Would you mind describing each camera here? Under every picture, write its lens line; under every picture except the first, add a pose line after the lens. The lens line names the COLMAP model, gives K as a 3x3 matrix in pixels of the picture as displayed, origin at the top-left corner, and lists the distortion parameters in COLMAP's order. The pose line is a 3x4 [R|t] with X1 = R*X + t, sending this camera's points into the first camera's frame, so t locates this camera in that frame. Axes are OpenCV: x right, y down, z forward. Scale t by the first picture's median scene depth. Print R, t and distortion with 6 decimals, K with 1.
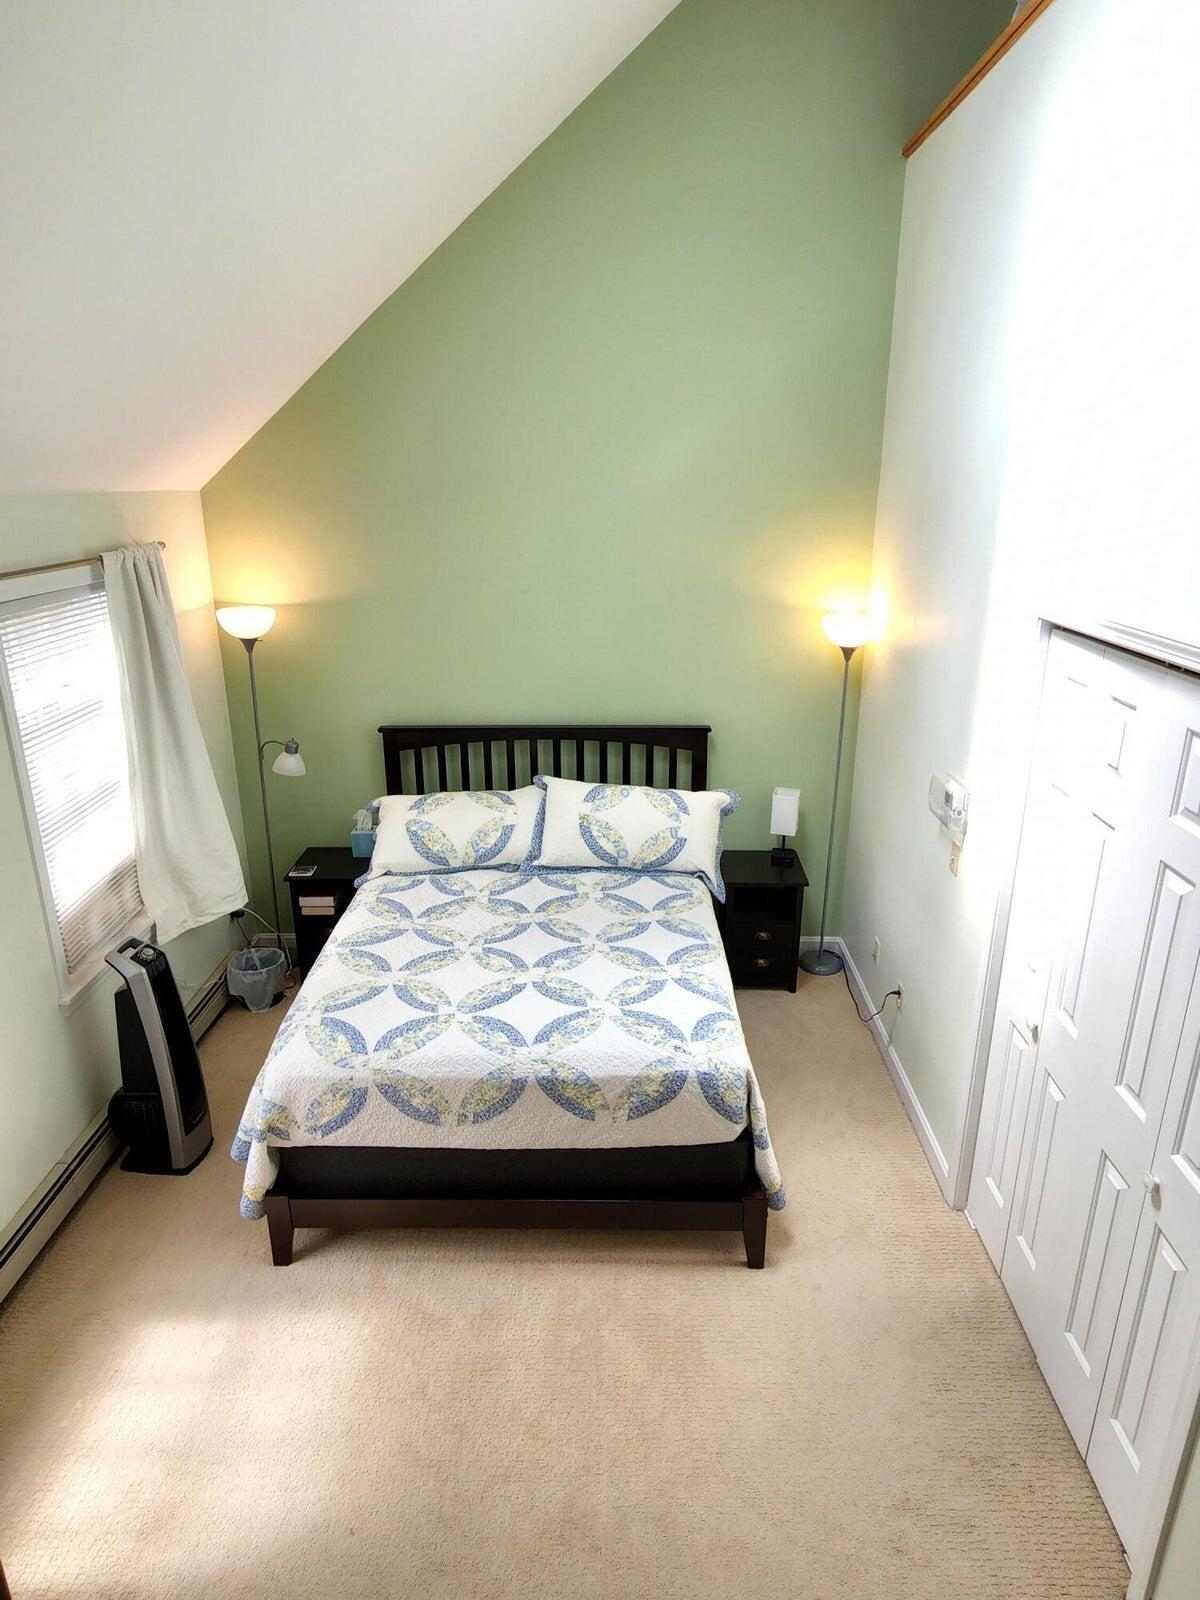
lens RADIAL K [[957.0, 0, 590.5], [0, 957.0, 793.8], [0, 0, 1]] dist [-0.034518, -0.000146]
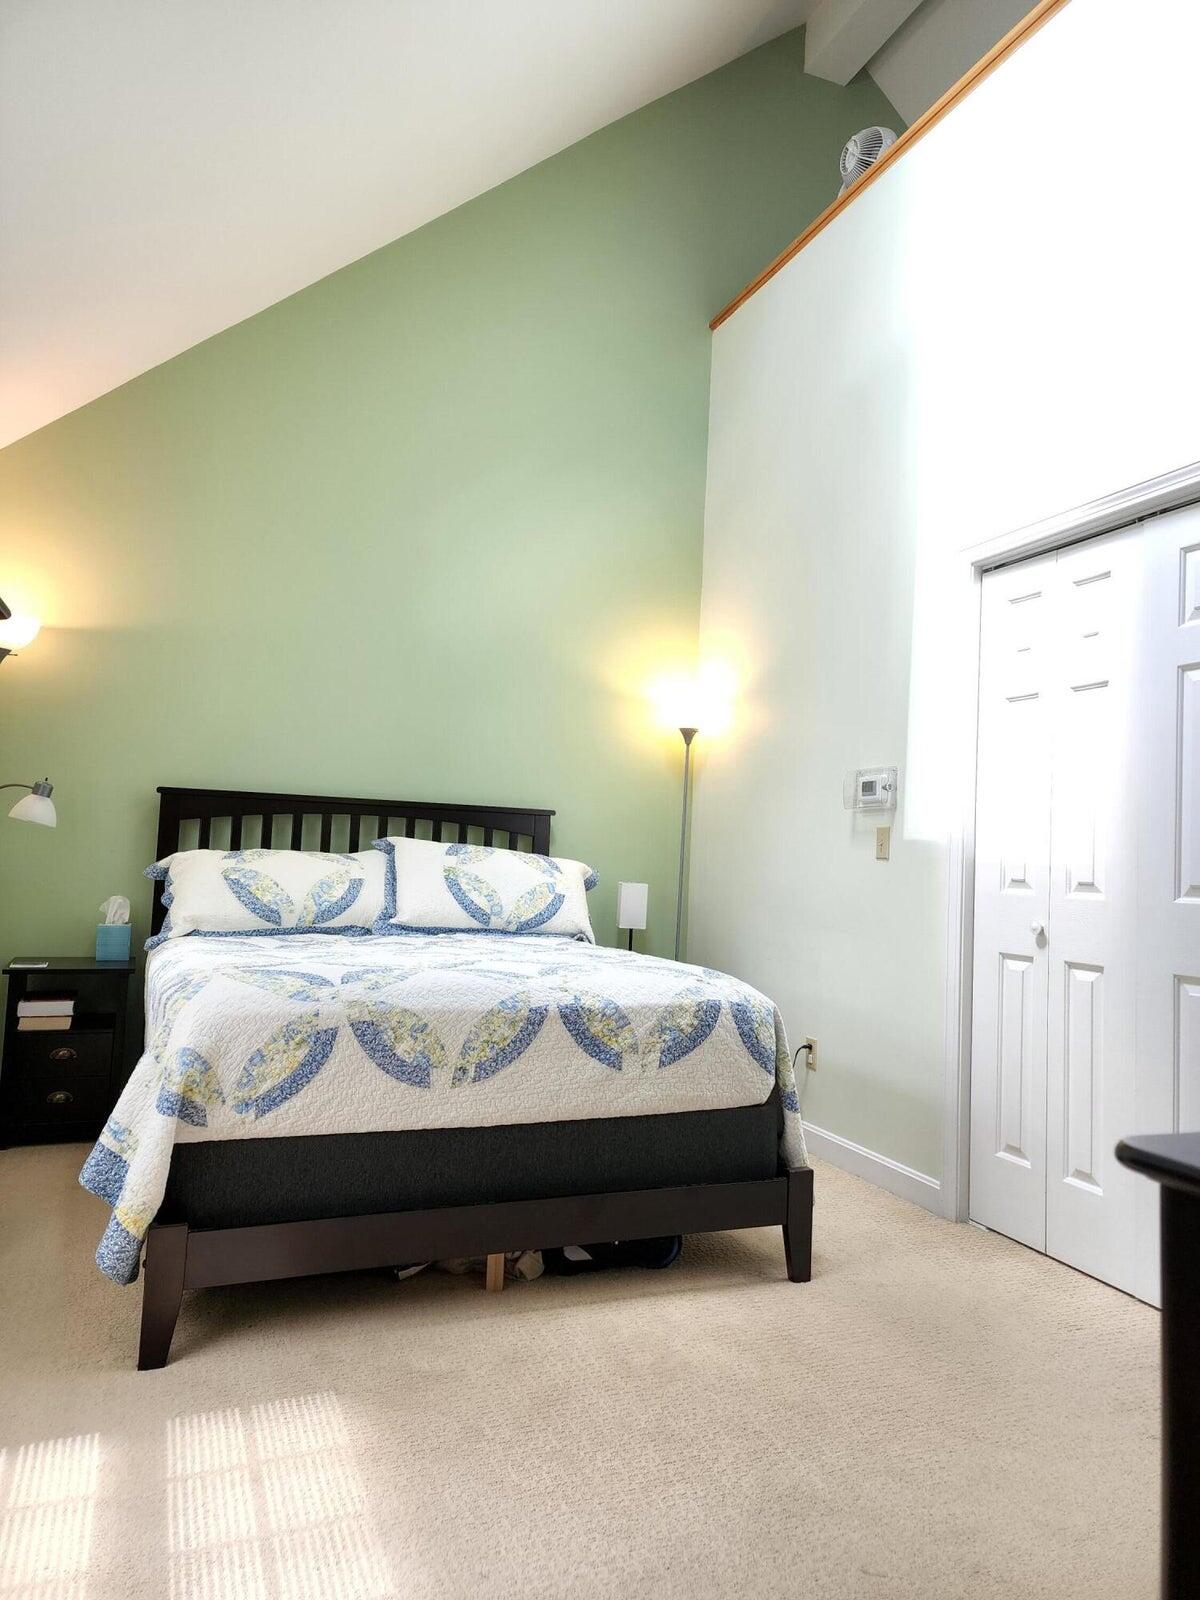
lens RADIAL K [[1078.5, 0, 600.0], [0, 1078.5, 797.2], [0, 0, 1]] dist [0.024677, -0.001948]
pose [[0.910971, 0.075255, 0.405547, -0.388061], [0.081111, 0.931333, -0.355020, 0.440490], [-0.404416, 0.356308, 0.842314, 0.160139]]
